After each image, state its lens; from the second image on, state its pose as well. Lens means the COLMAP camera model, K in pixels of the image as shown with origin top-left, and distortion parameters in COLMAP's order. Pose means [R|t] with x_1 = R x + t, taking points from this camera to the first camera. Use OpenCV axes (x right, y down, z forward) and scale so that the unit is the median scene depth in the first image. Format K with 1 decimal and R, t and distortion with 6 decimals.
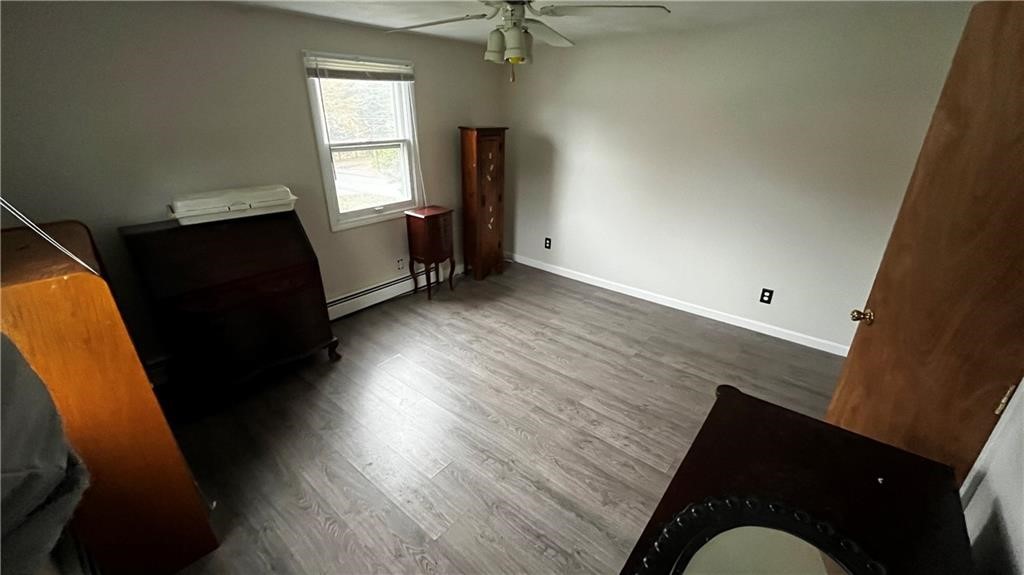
lens RADIAL K [[415.4, 0, 512.0], [0, 415.4, 287.5], [0, 0, 1]] dist [-0.004949, -0.000237]
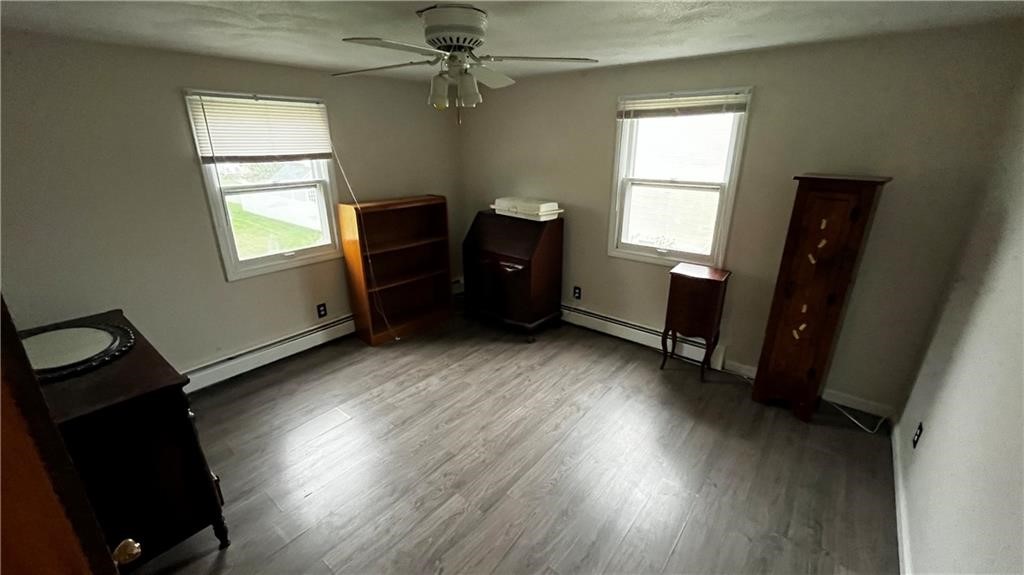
lens RADIAL K [[415.4, 0, 512.0], [0, 415.4, 287.5], [0, 0, 1]] dist [-0.004949, -0.000237]
pose [[0.008361, 0.327468, -0.944825, 0.621513], [-0.389024, 0.871489, 0.298608, -0.285003], [0.921190, 0.365063, 0.134679, 0.641323]]
